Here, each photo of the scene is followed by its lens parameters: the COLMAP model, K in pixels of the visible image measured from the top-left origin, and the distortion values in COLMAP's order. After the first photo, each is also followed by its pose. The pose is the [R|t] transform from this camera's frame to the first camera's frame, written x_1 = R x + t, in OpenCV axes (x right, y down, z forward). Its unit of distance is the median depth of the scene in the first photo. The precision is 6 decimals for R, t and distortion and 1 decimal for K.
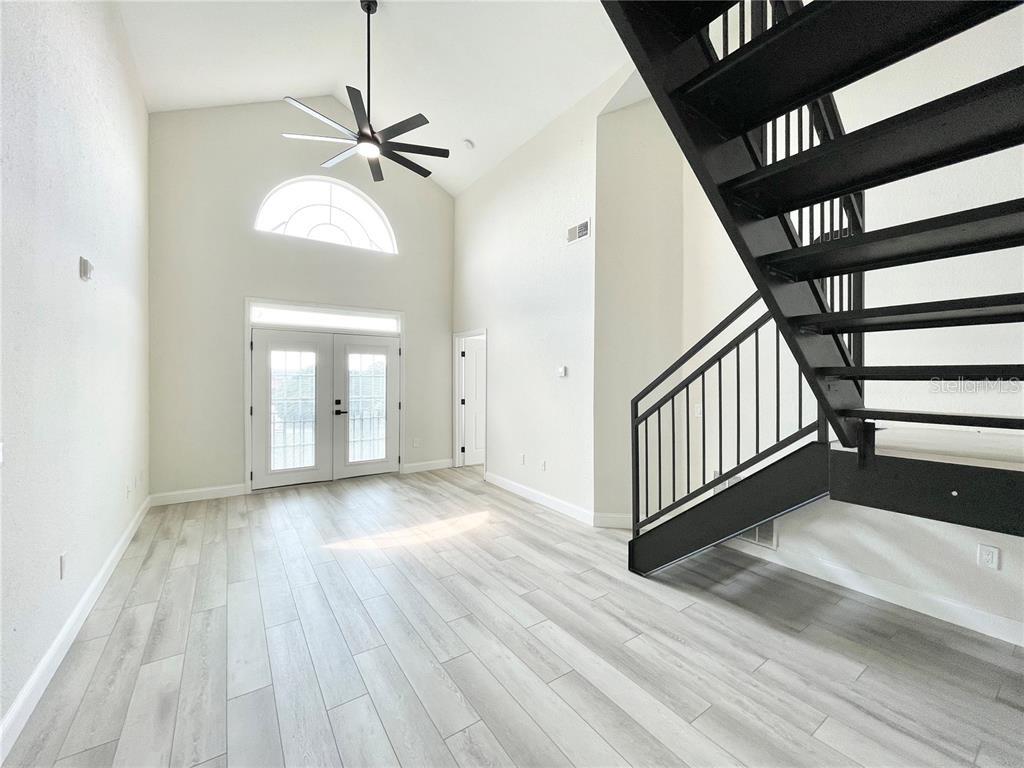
lens RADIAL K [[413.9, 0, 514.0], [0, 413.9, 384.7], [0, 0, 1]] dist [-0.000672, -0.000248]
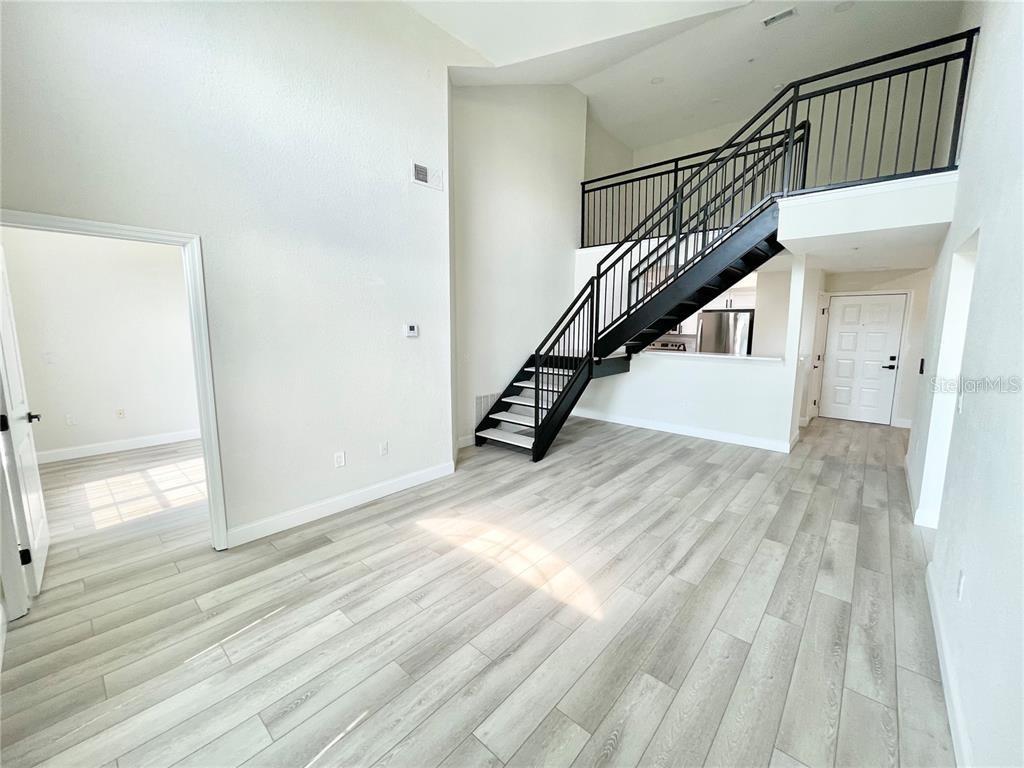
lens RADIAL K [[413.9, 0, 511.7], [0, 413.9, 382.6], [0, 0, 1]] dist [-0.000672, -0.000248]
pose [[-0.237404, -0.143813, 0.960707, -1.397309], [0.013169, 0.988413, 0.151215, -0.091919], [-0.971322, 0.048551, -0.232759, 1.775827]]
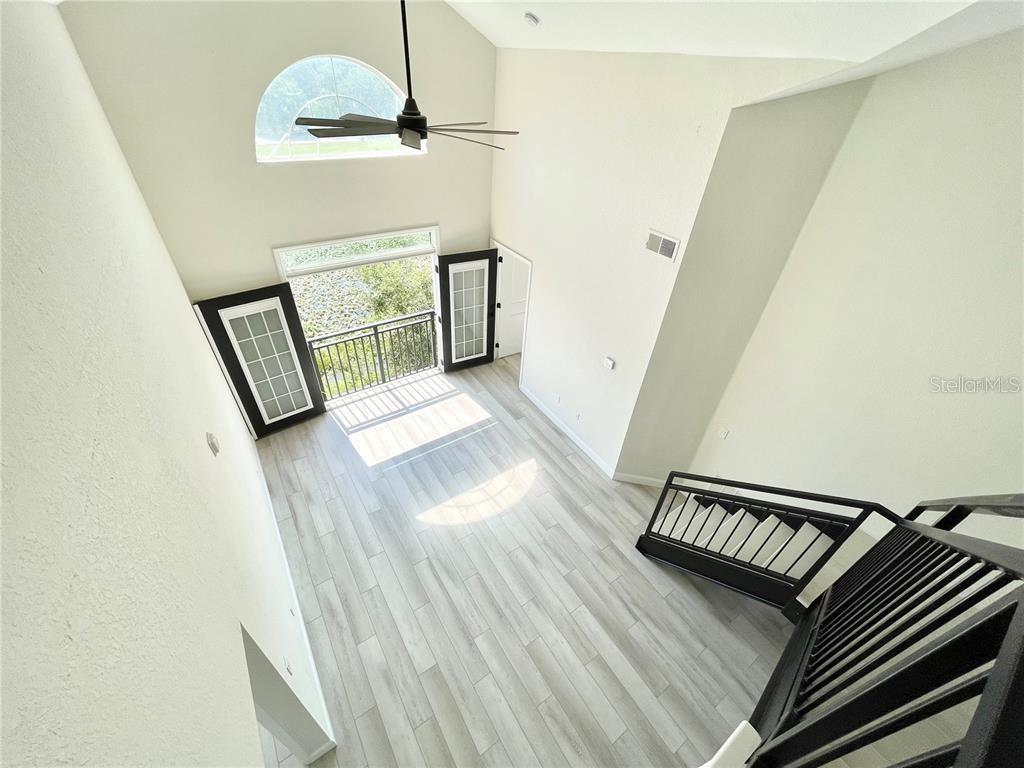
lens RADIAL K [[413.9, 0, 514.3], [0, 413.9, 383.9], [0, 0, 1]] dist [-0.000672, -0.000248]
pose [[0.998495, 0.047188, 0.027955, -0.273583], [-0.054479, 0.794444, 0.604889, -1.090230], [0.006335, -0.605501, 0.795819, 0.225711]]
